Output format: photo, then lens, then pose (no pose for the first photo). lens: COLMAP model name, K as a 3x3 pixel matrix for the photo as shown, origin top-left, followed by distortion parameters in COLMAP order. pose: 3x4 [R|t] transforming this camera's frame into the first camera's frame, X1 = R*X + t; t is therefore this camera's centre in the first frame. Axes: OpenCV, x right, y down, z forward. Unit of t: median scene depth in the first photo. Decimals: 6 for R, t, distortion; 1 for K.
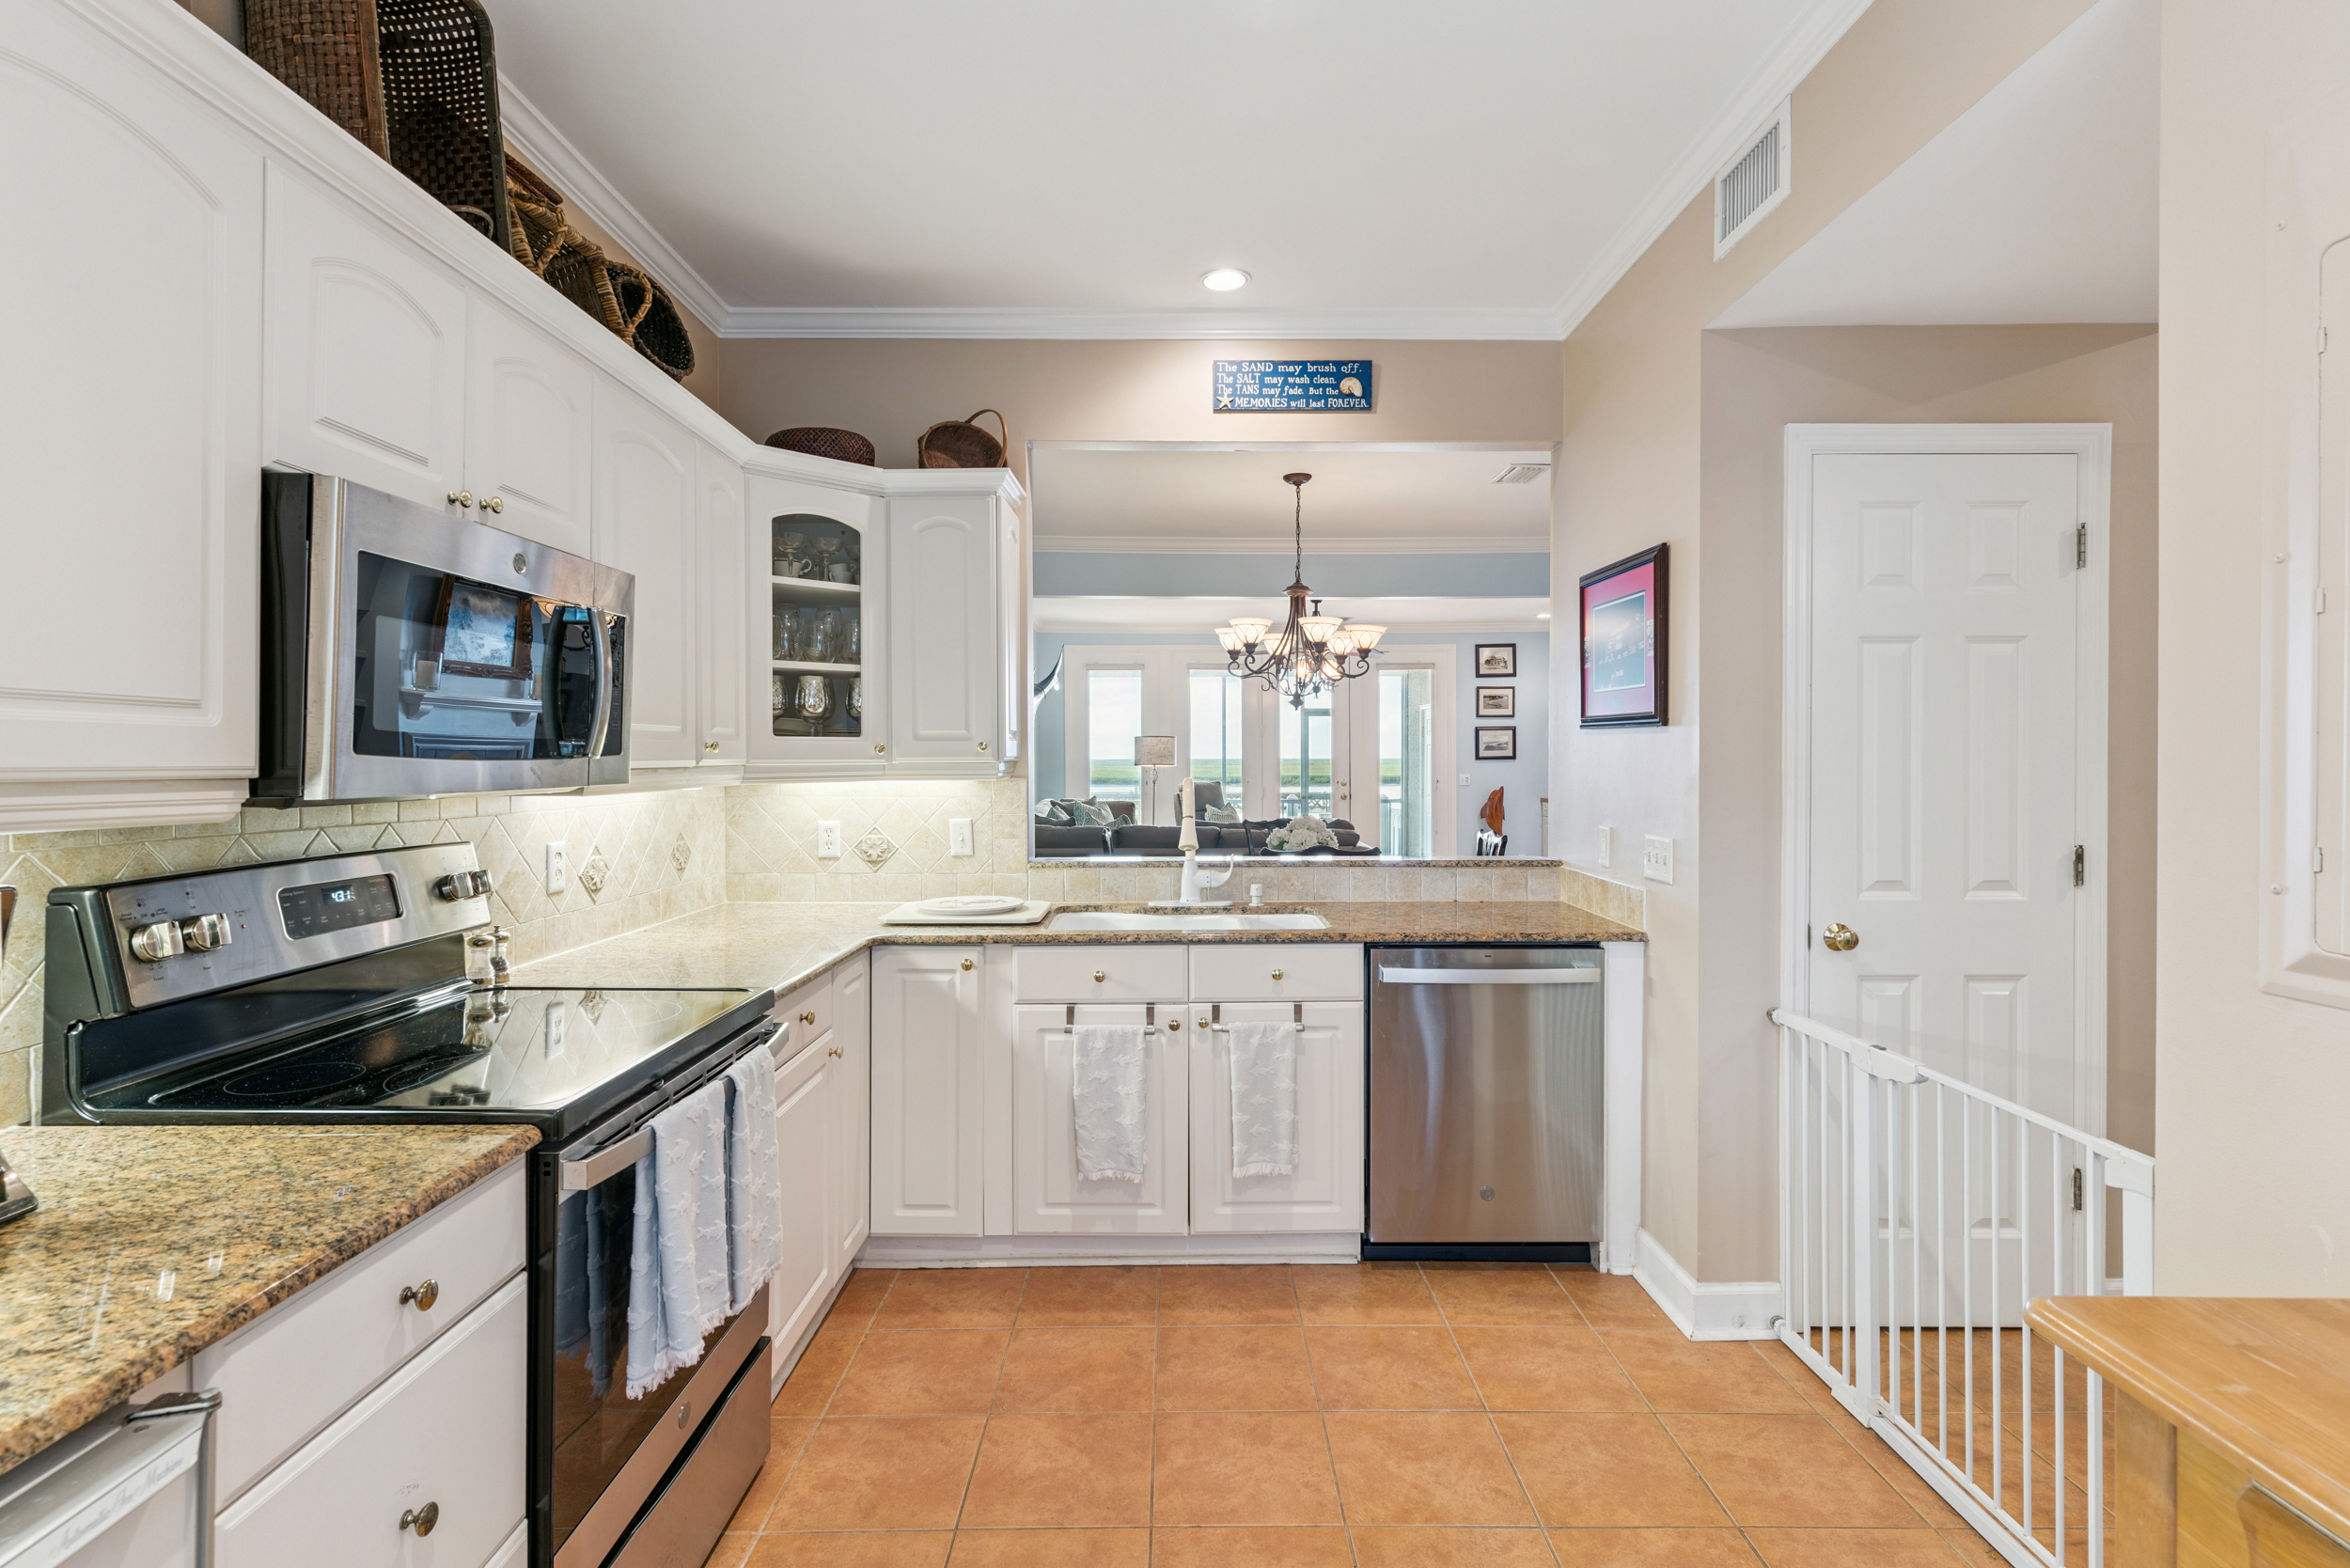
lens RADIAL K [[1106.1, 0, 1182.1], [0, 1106.1, 775.4], [0, 0, 1]] dist [-0.006758, -0.000520]
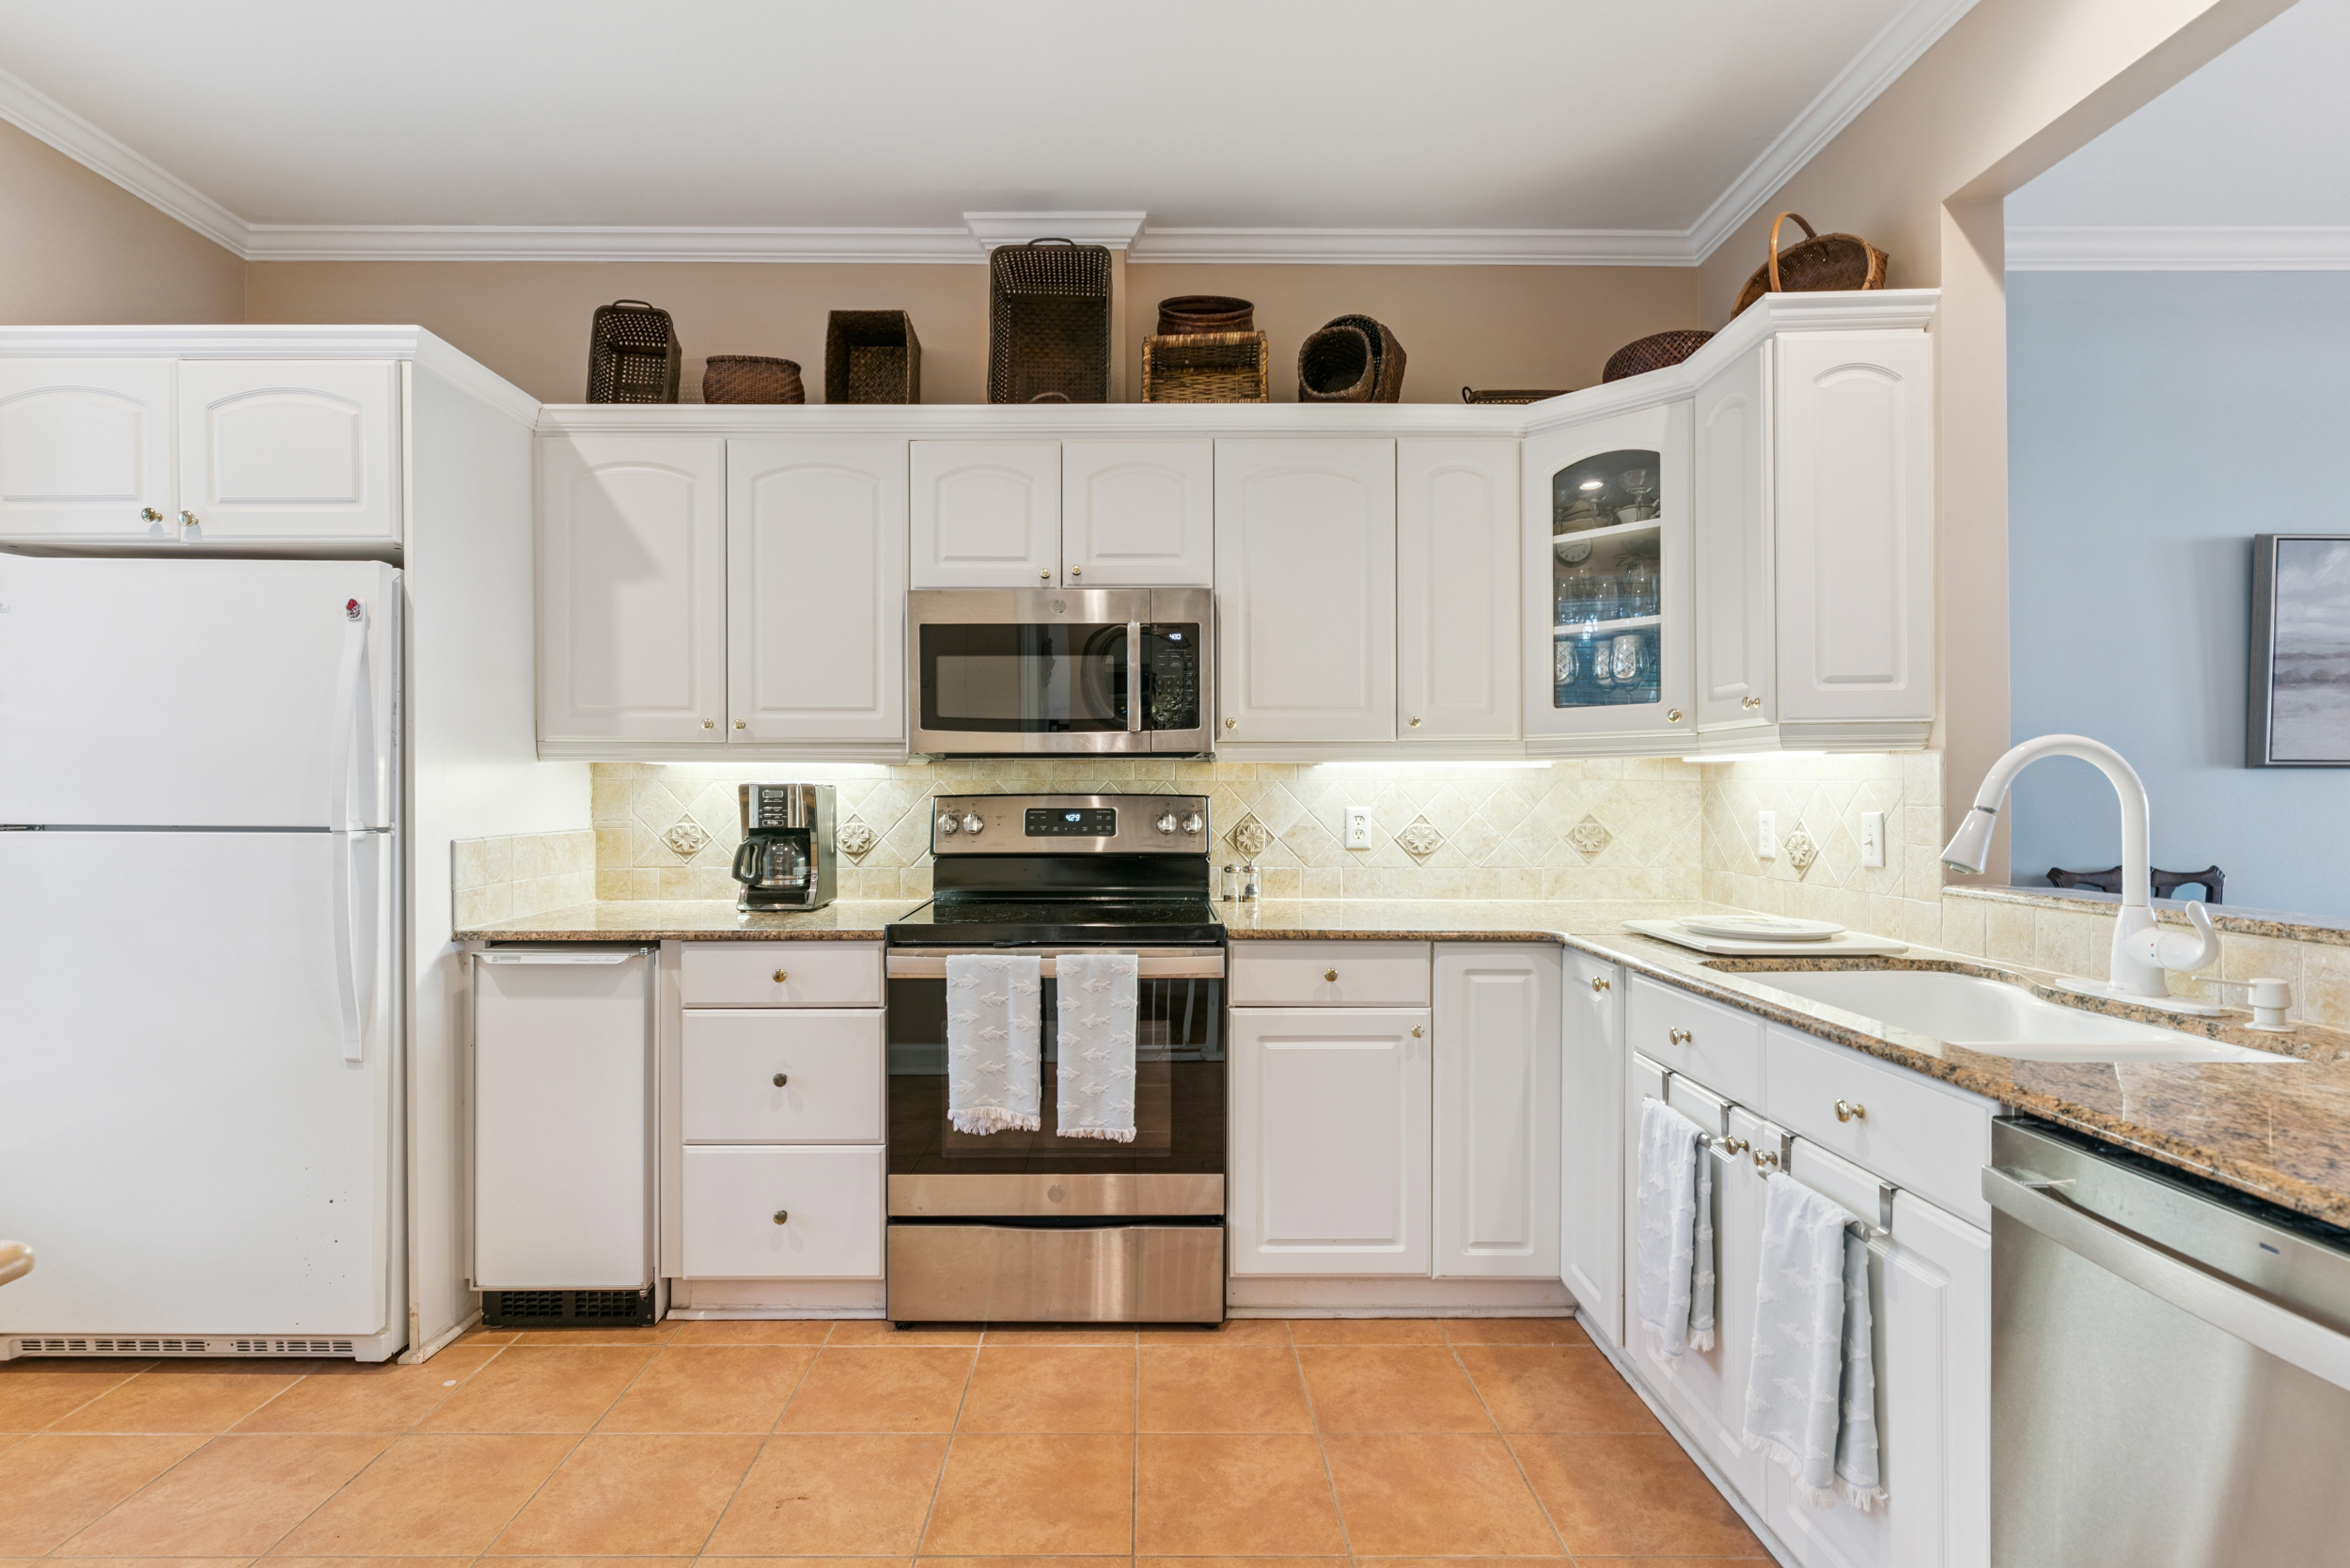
lens RADIAL K [[1106.1, 0, 1123.1], [0, 1106.1, 795.1], [0, 0, 1]] dist [-0.006758, -0.000520]
pose [[-0.009486, 0.008793, -0.999916, 0.479062], [-0.014875, 0.999849, 0.008934, 0.029395], [0.999844, 0.014958, -0.009354, 0.547742]]
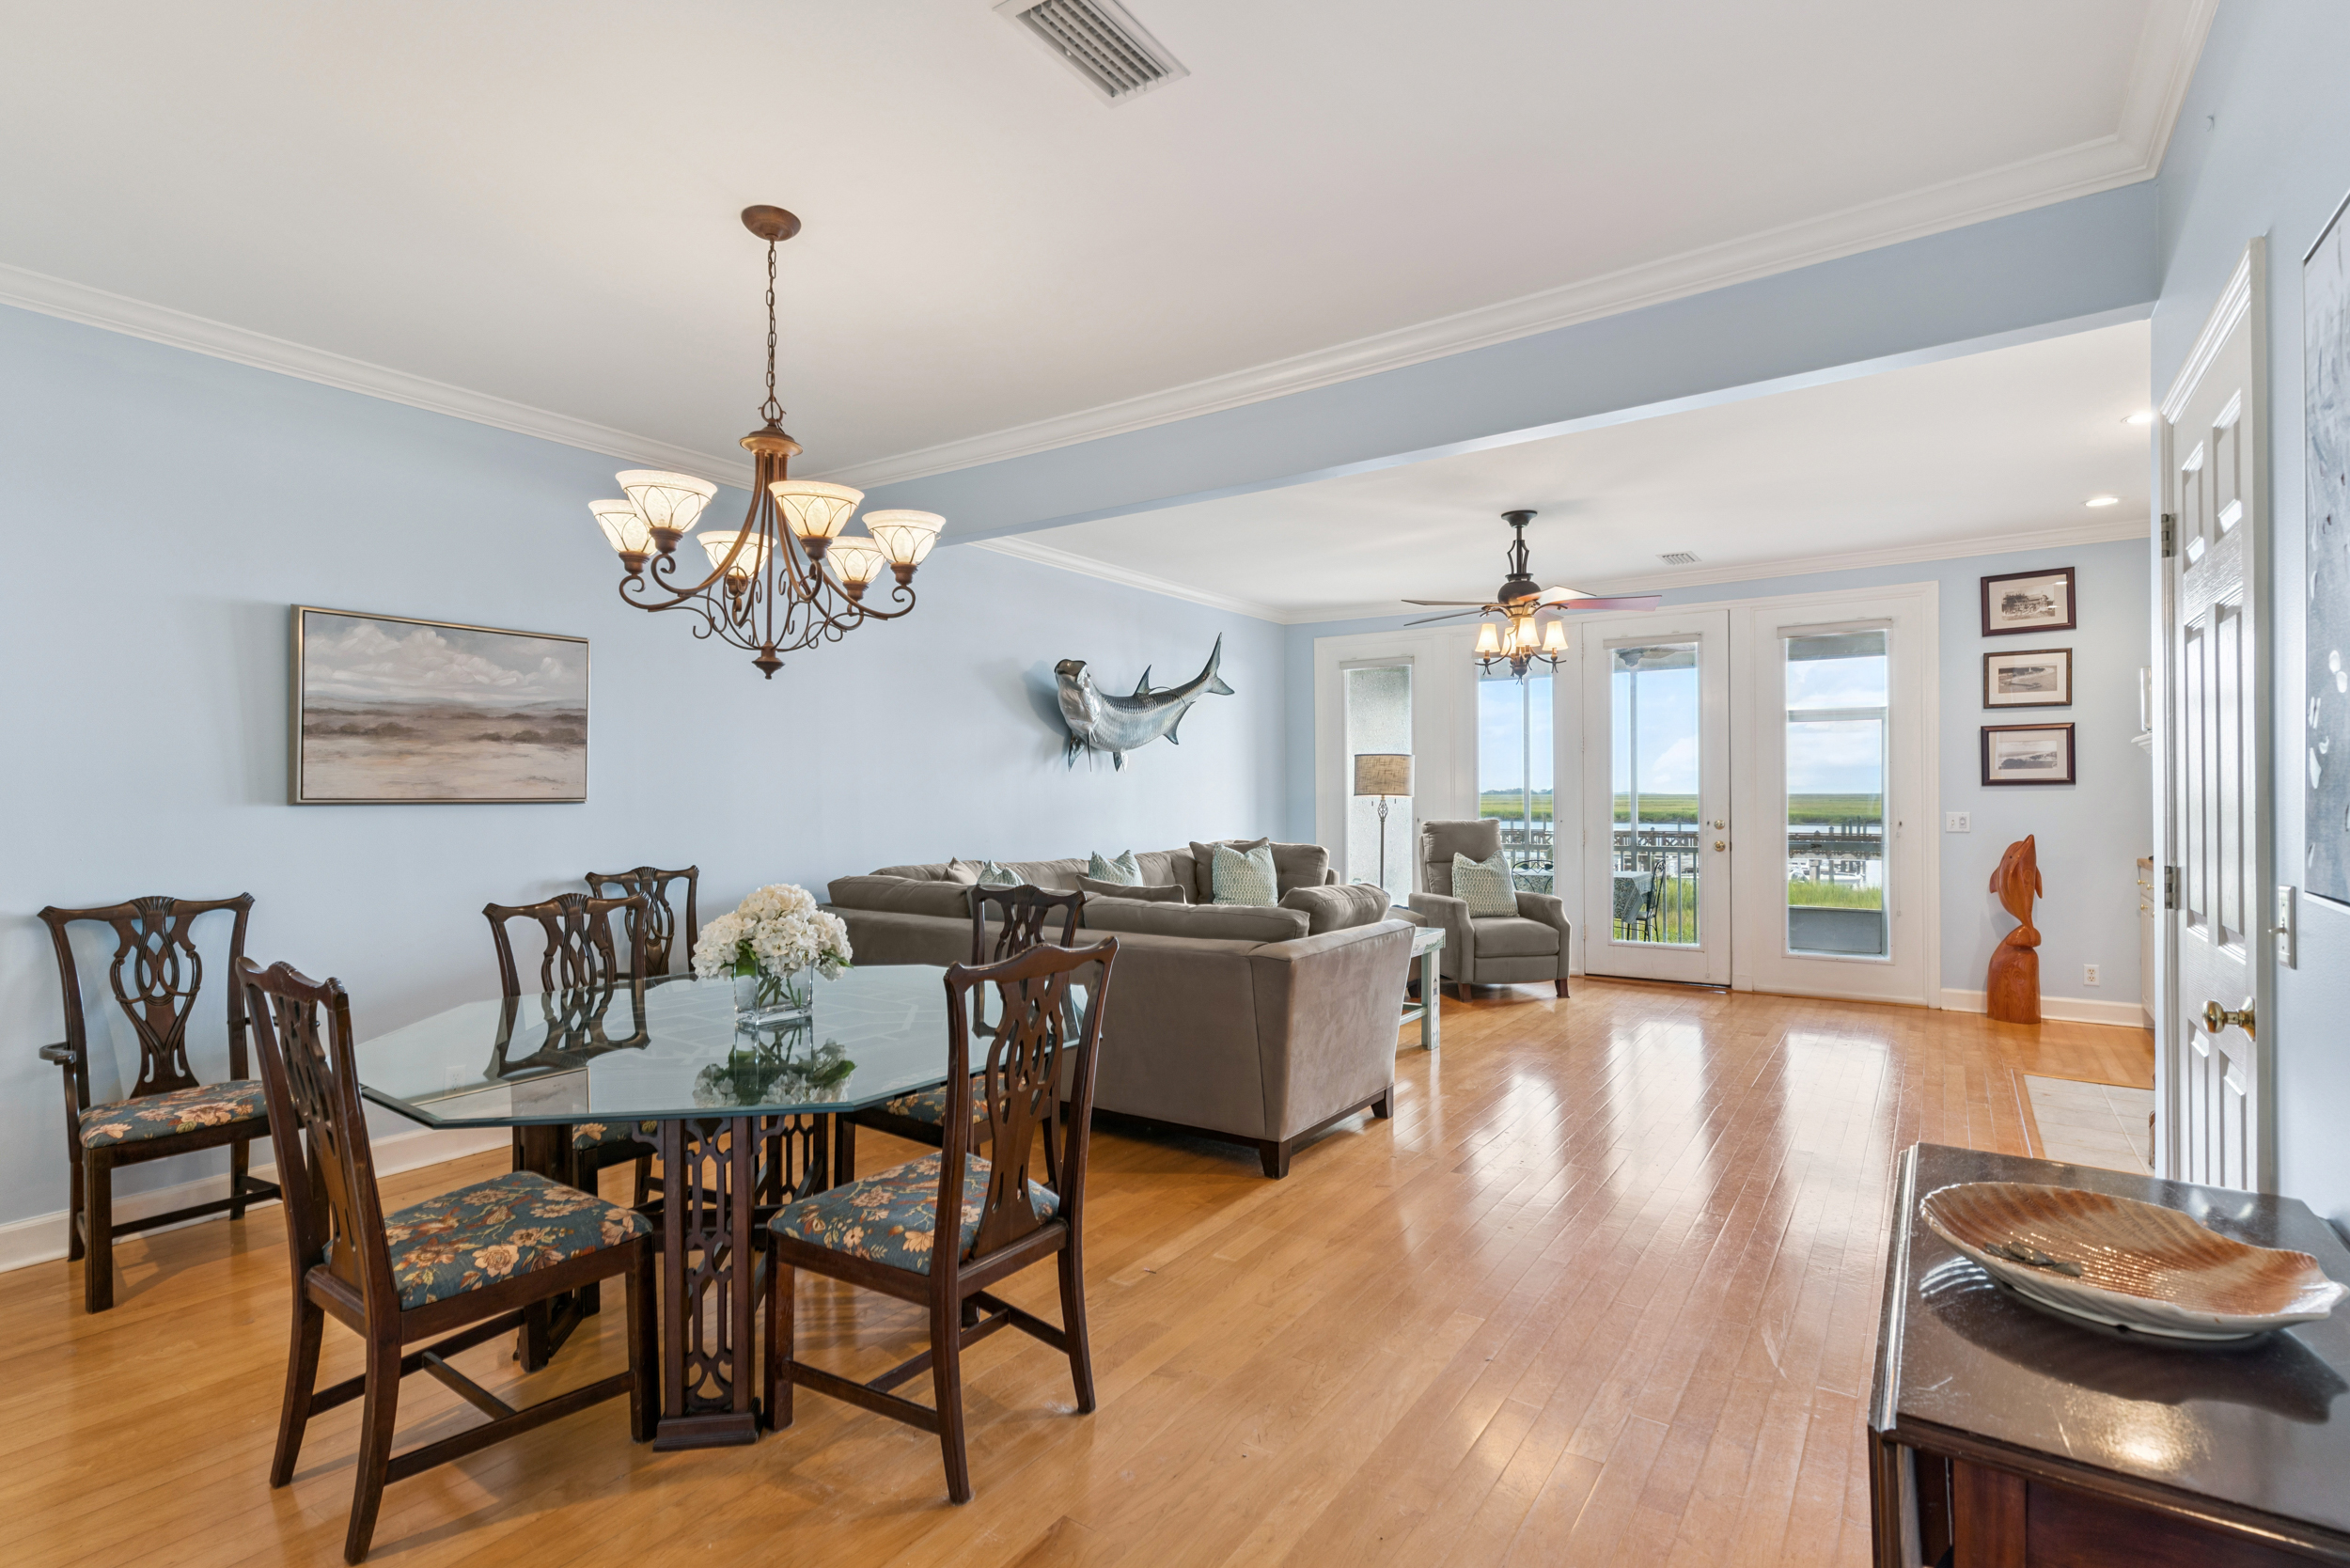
lens RADIAL K [[1106.1, 0, 1162.4], [0, 1106.1, 806.0], [0, 0, 1]] dist [-0.006758, -0.000520]
pose [[0.819143, 0.004365, -0.573573, 0.850318], [-0.006481, 0.999978, -0.001647, -0.001696], [0.573553, 0.005067, 0.819153, 1.087052]]
